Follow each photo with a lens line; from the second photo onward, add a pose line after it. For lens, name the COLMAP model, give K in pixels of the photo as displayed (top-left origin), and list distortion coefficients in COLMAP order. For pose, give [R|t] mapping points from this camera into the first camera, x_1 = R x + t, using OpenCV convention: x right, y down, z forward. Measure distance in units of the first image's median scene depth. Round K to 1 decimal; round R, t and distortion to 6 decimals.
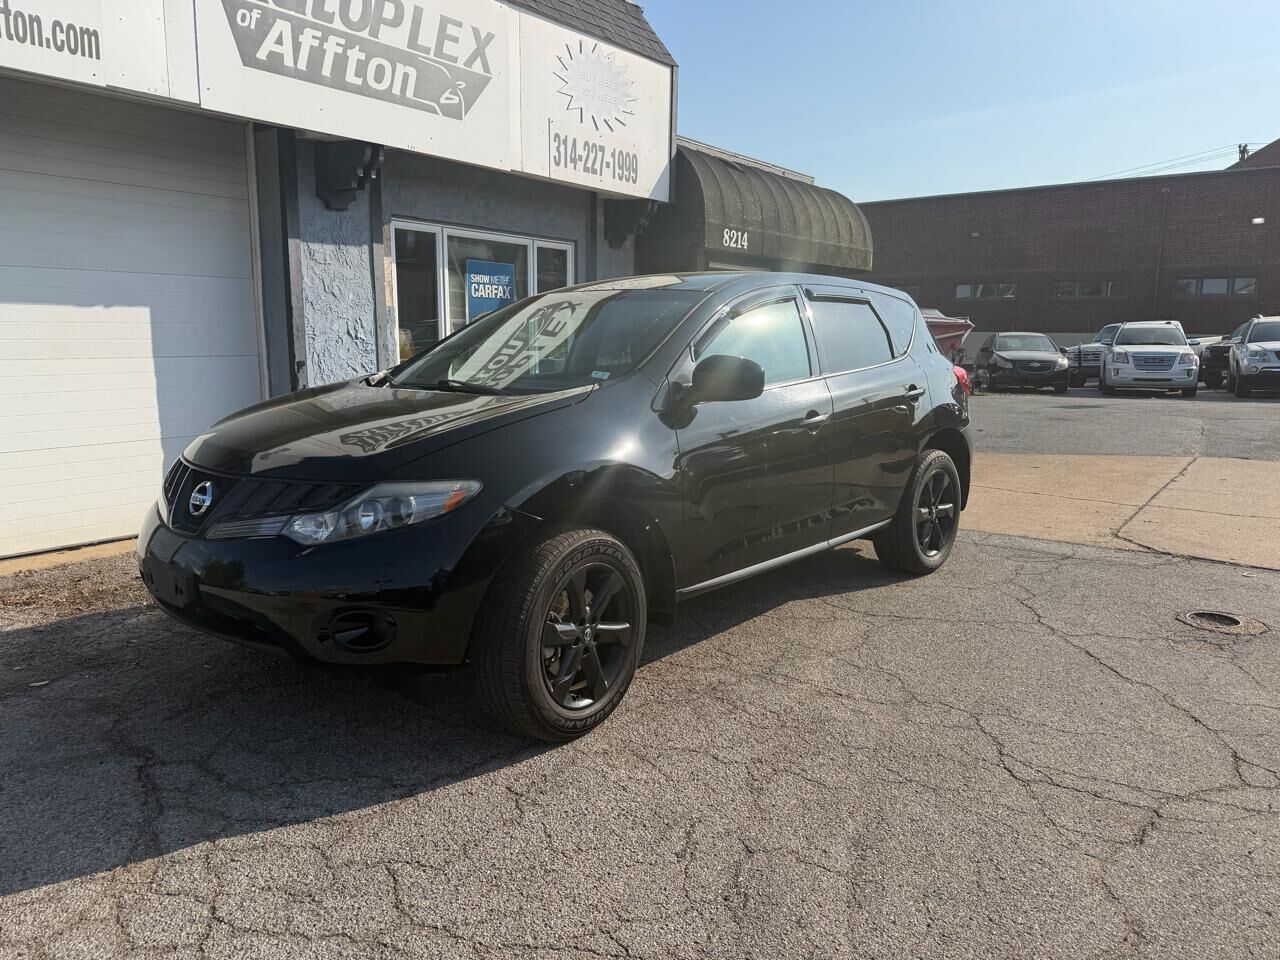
lens RADIAL K [[881.9, 0, 610.1], [0, 881.9, 481.0], [0, 0, 1]] dist [-0.006715, -0.006739]
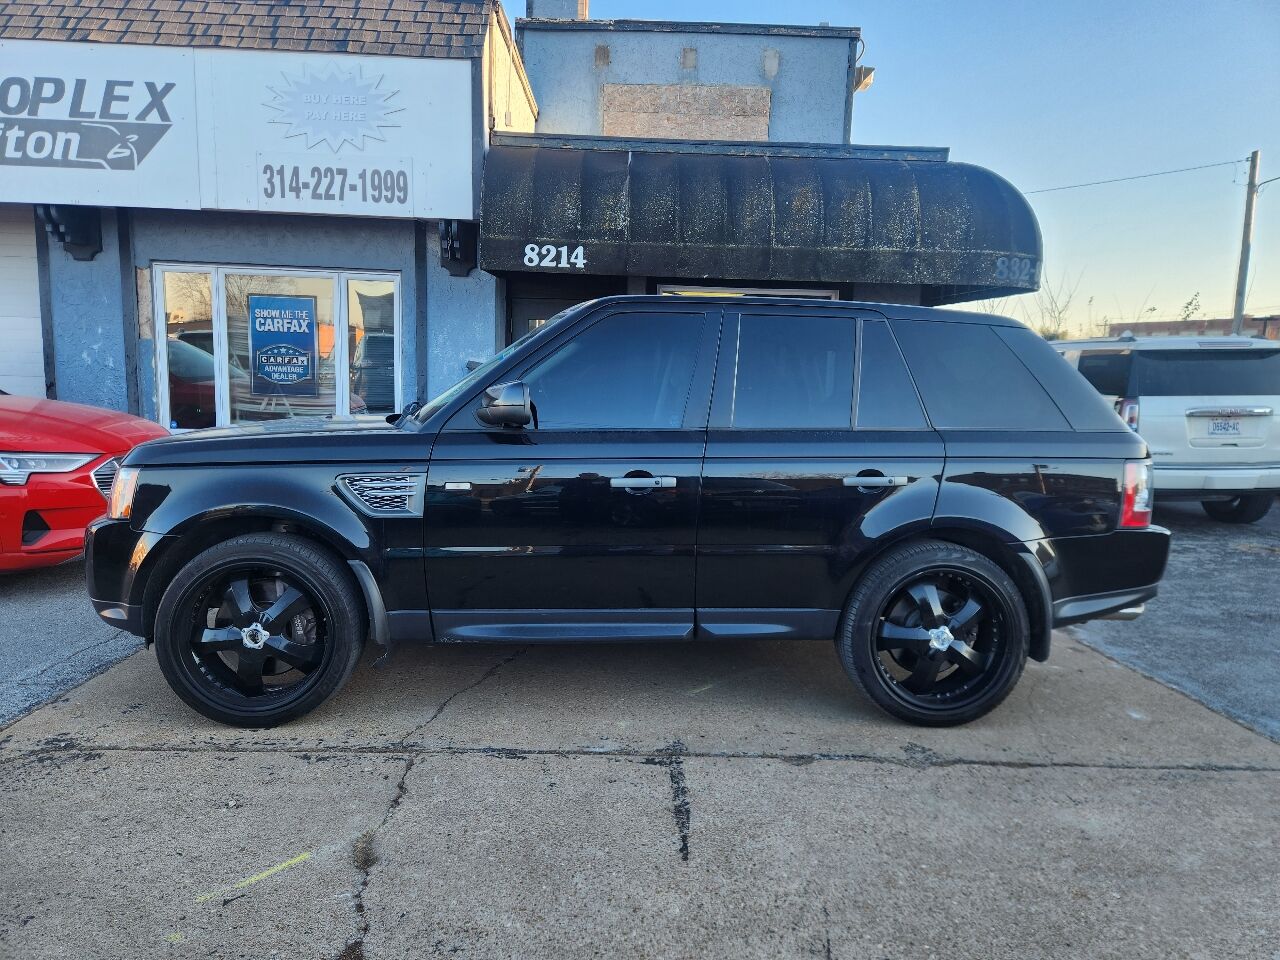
lens RADIAL K [[824.6, 0, 631.7], [0, 824.6, 478.5], [0, 0, 1]] dist [0.070265, -0.050766]
pose [[0.634963, 0.121622, -0.762909, 1.122342], [-0.154411, 0.987583, 0.028925, -0.159006], [0.756954, 0.099435, 0.645859, 0.856820]]
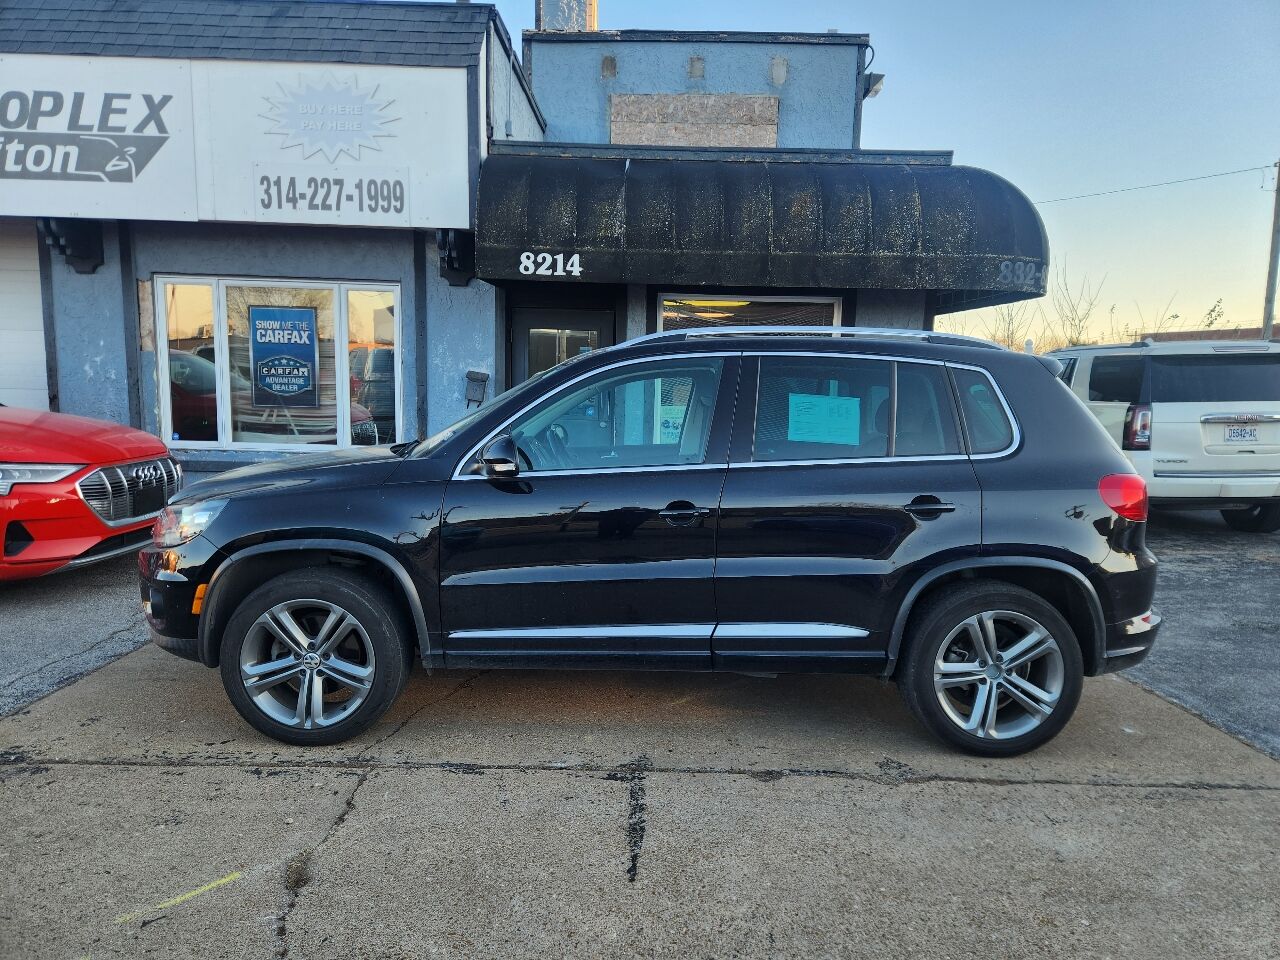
lens RADIAL K [[820.6, 0, 642.8], [0, 820.6, 484.3], [0, 0, 1]] dist [0.073751, -0.050477]
pose [[0.618538, 0.112526, -0.777656, 1.134872], [-0.150350, 0.988355, 0.023428, -0.160124], [0.771236, 0.102429, 0.628254, 0.900275]]
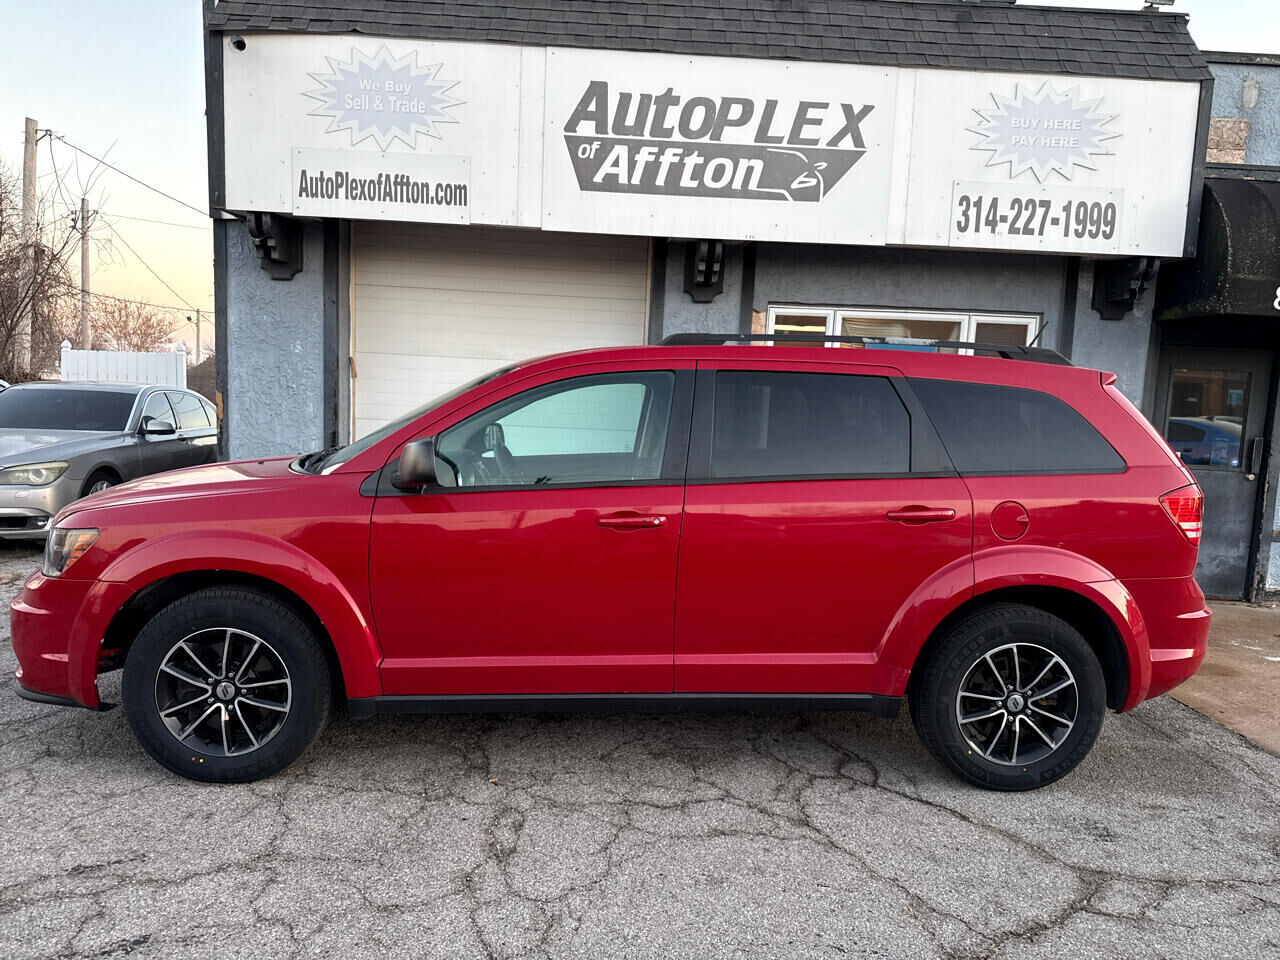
lens RADIAL K [[854.2, 0, 643.7], [0, 854.2, 487.9], [0, 0, 1]] dist [0.030659, -0.038021]
pose [[0.644285, 0.102783, -0.757847, 0.479355], [-0.163081, 0.986601, -0.004836, -0.060026], [0.747196, 0.126707, 0.652414, 0.280325]]
